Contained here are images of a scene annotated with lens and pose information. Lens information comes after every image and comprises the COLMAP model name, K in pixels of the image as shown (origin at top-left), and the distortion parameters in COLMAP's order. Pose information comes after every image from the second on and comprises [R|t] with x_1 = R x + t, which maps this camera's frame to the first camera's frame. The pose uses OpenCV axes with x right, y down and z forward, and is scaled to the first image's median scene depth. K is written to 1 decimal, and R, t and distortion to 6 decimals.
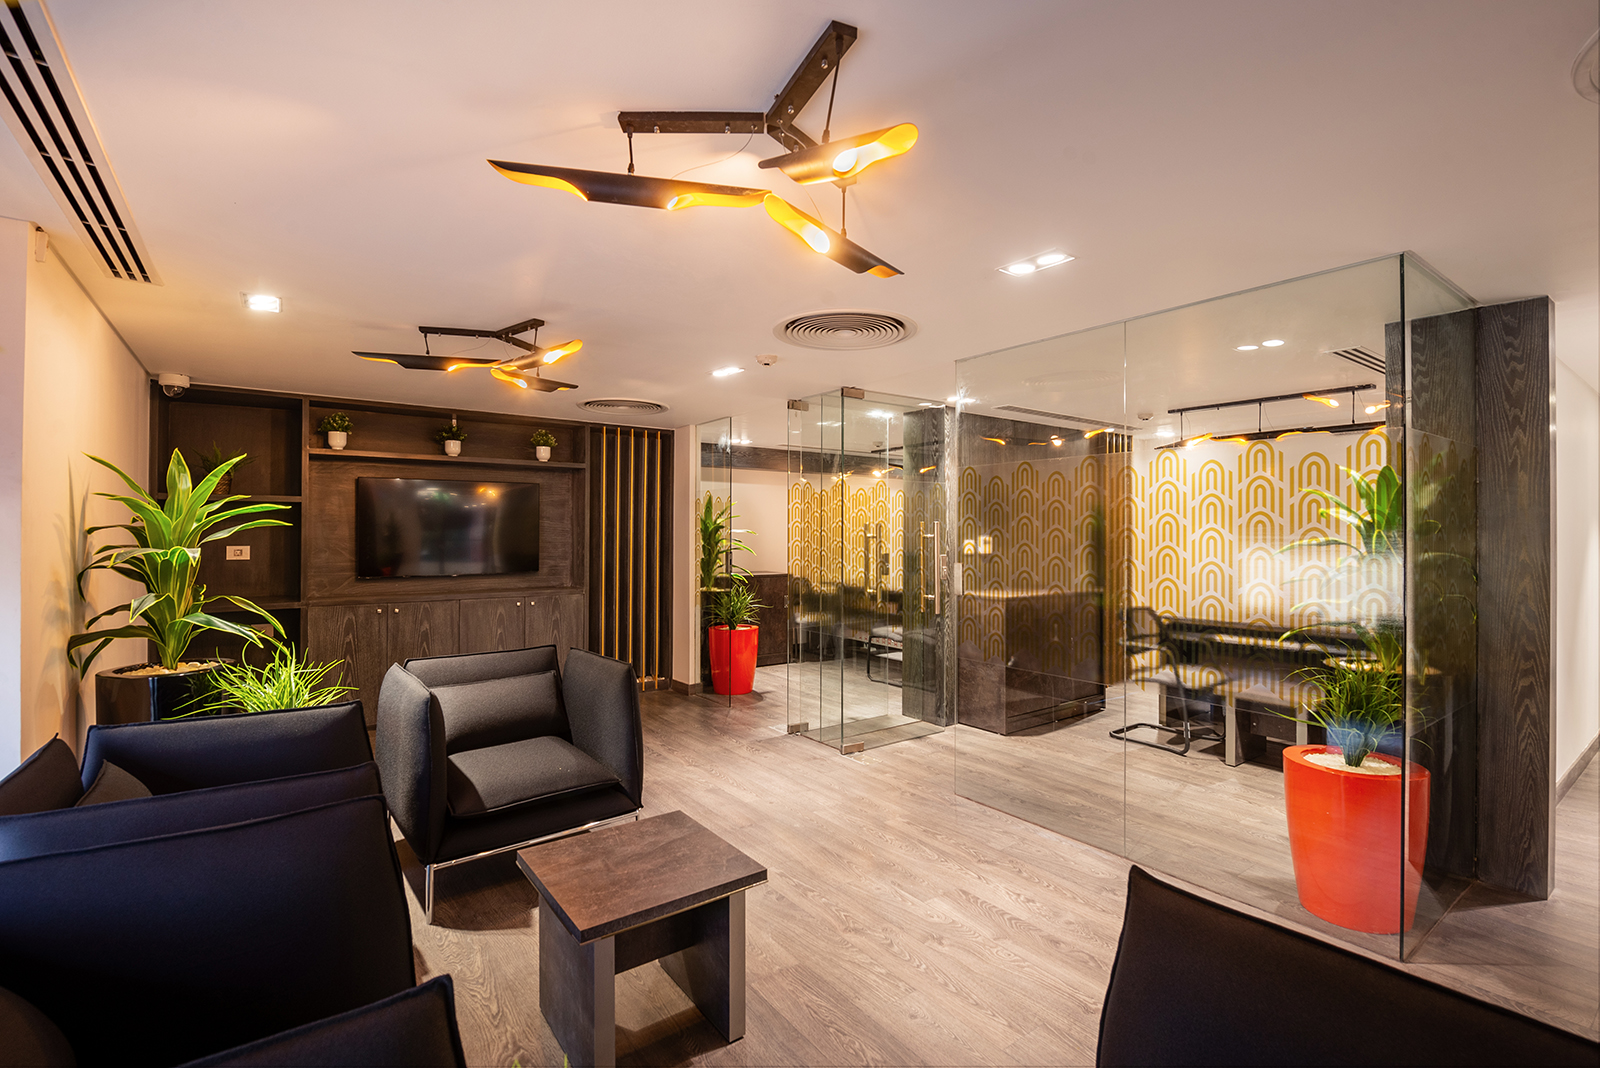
lens RADIAL K [[726.5, 0, 792.0], [0, 726.5, 536.2], [0, 0, 1]] dist [0.000487, 0.000002]
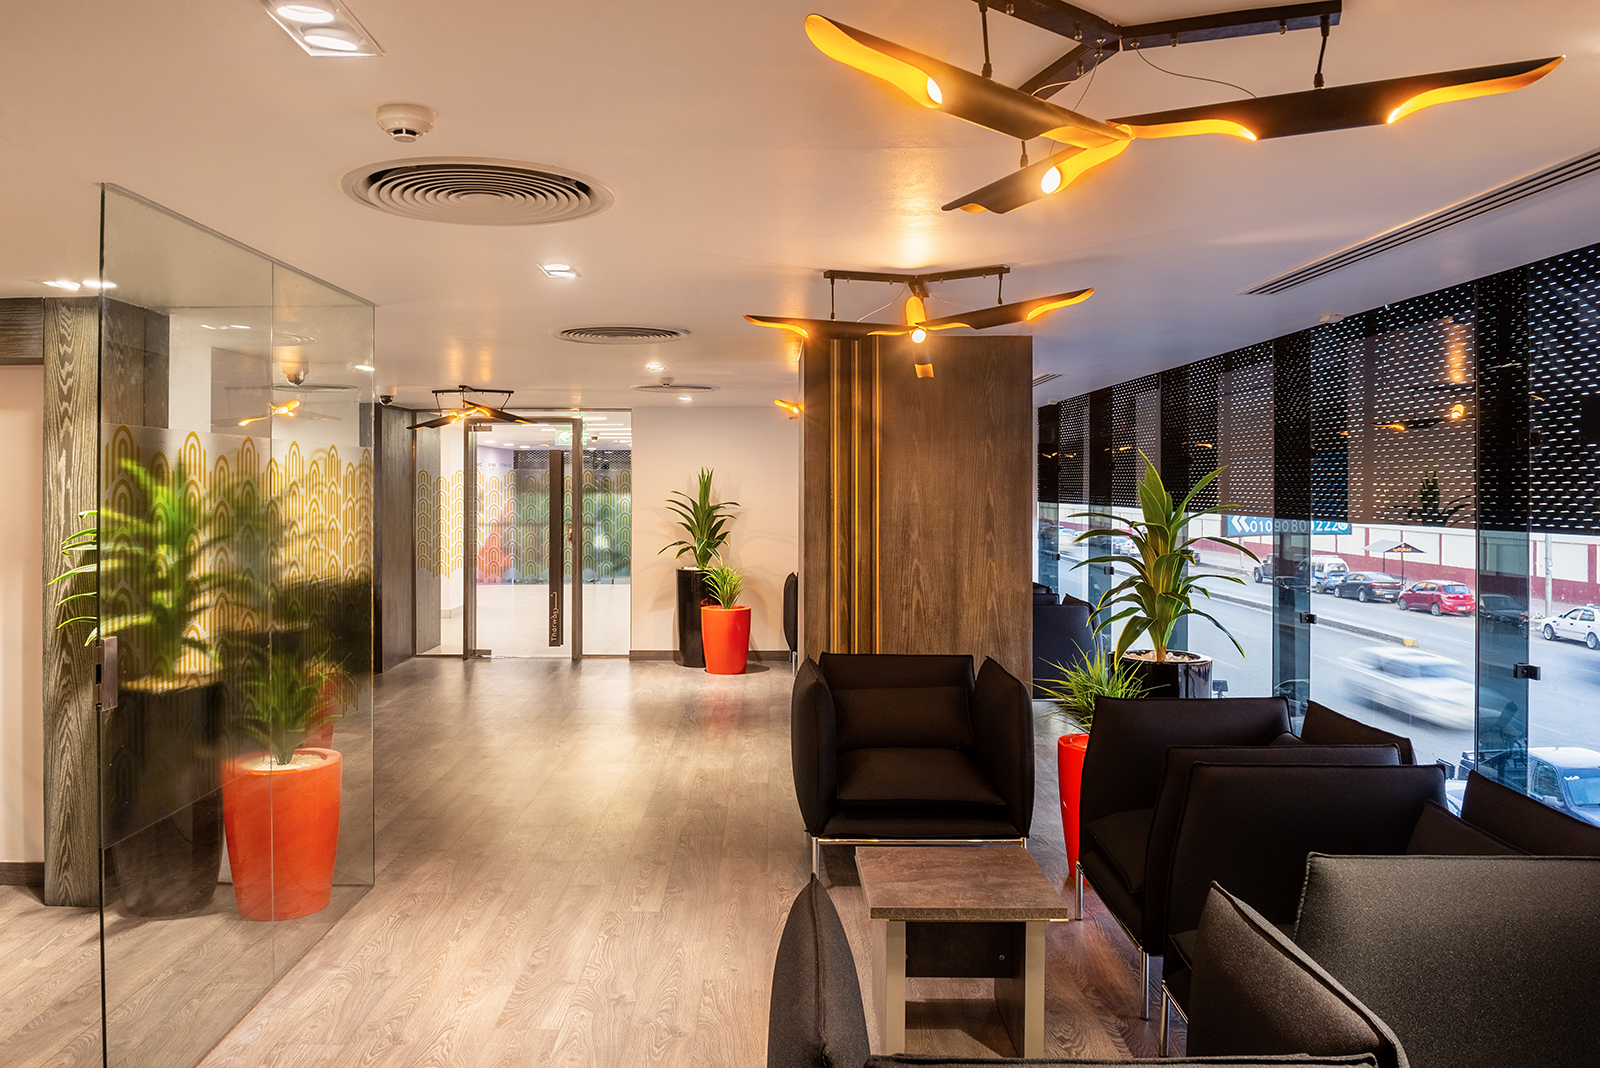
lens RADIAL K [[1178.8, 0, 794.1], [0, 1178.8, 529.5], [0, 0, 1]] dist [-0.006868, -0.002393]
pose [[-0.823381, -0.024638, 0.566954, -0.754020], [-0.005233, 0.999344, 0.035829, -0.077375], [-0.567465, 0.026534, -0.822970, 1.960625]]
